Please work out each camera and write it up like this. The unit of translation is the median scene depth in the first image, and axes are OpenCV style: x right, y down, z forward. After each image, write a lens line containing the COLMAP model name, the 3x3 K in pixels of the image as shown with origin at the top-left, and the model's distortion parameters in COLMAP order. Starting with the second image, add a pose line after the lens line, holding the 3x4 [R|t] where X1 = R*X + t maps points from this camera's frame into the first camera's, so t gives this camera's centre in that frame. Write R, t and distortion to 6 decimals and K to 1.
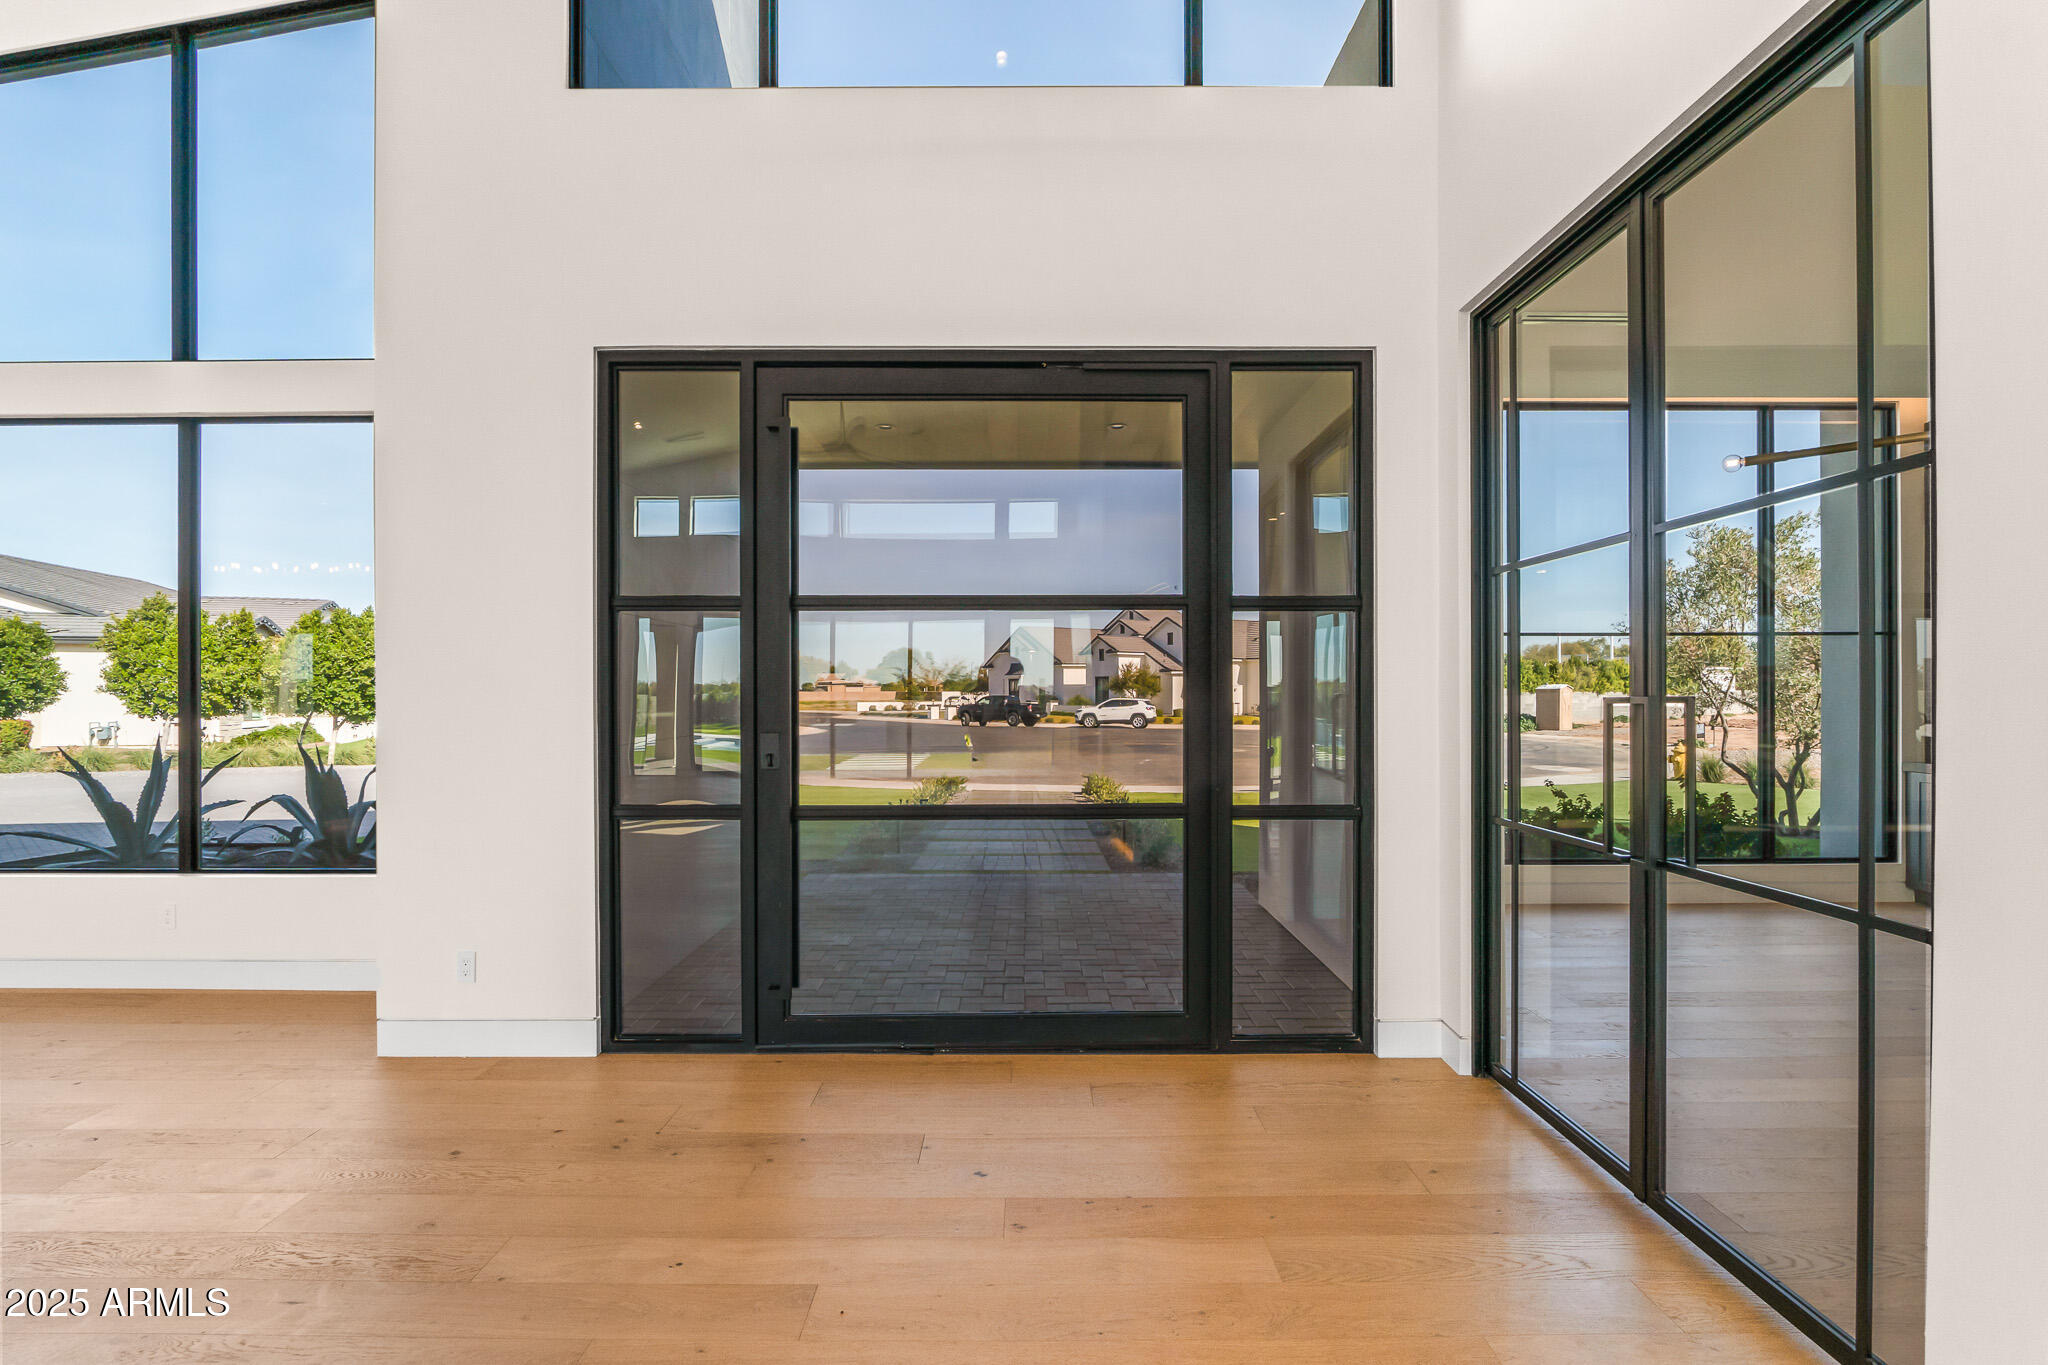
lens RADIAL K [[940.8, 0, 1024.0], [0, 940.8, 682.5], [0, 0, 1]] dist [-0.002024, 0.000452]
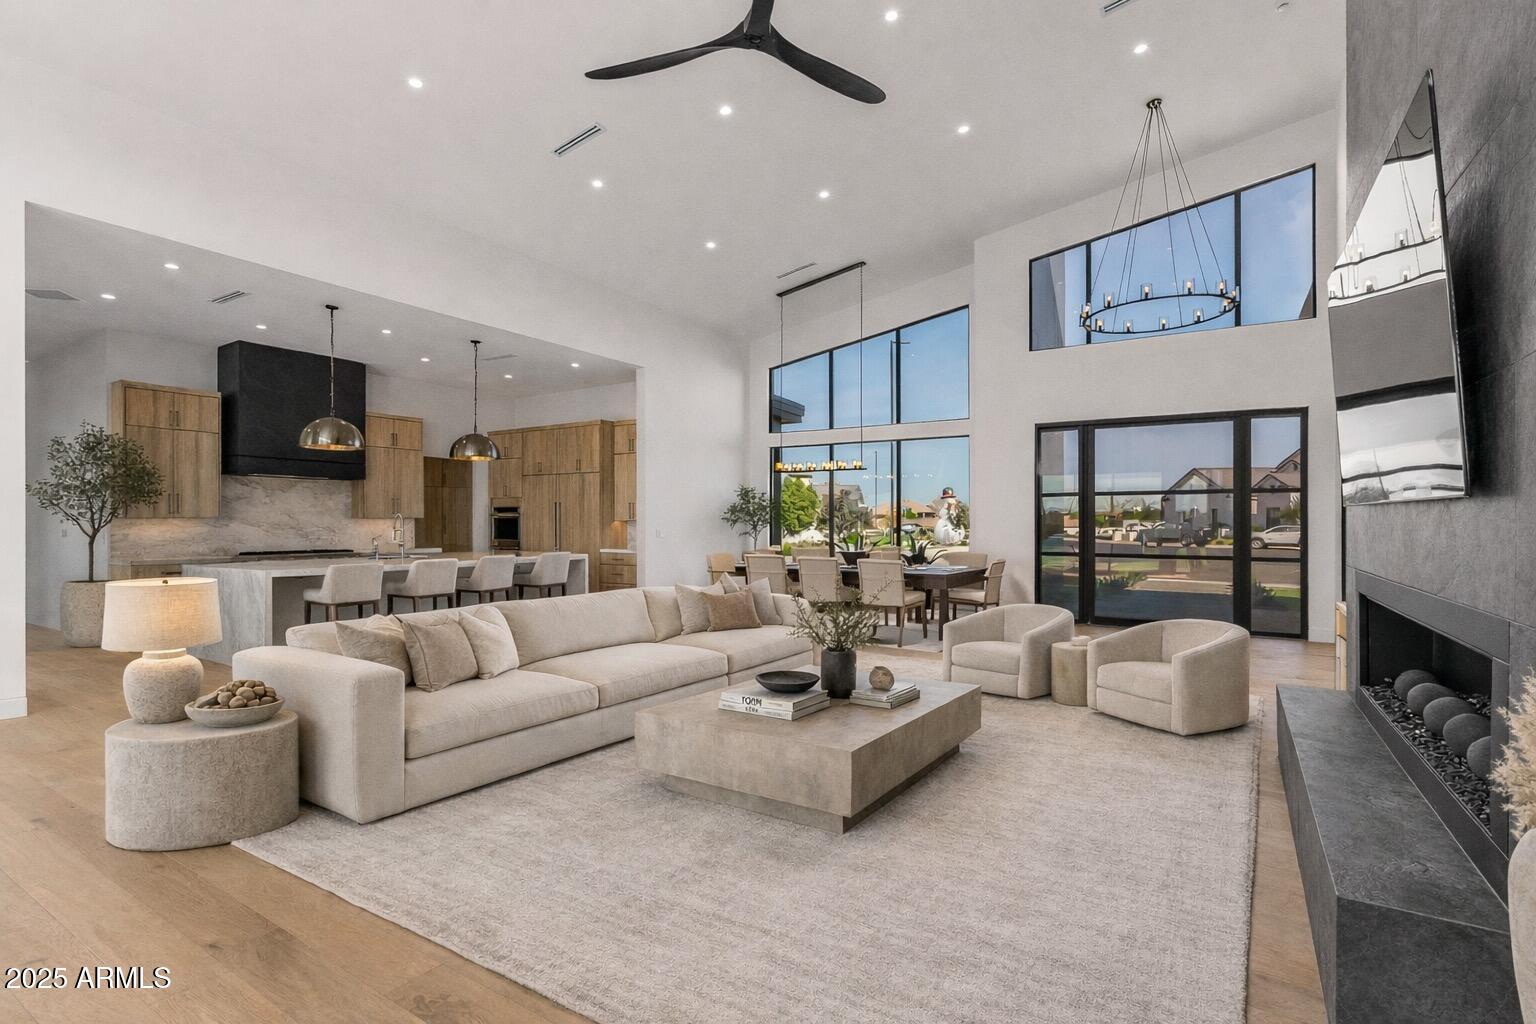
lens RADIAL K [[705.6, 0, 768.0], [0, 705.6, 512.0], [0, 0, 1]] dist [-0.002024, 0.000452]
pose [[0.852061, -0.001815, -0.523439, 0.014822], [0.001455, 0.999998, -0.001100, -0.002676], [0.523440, 0.000175, 0.852062, -0.333181]]
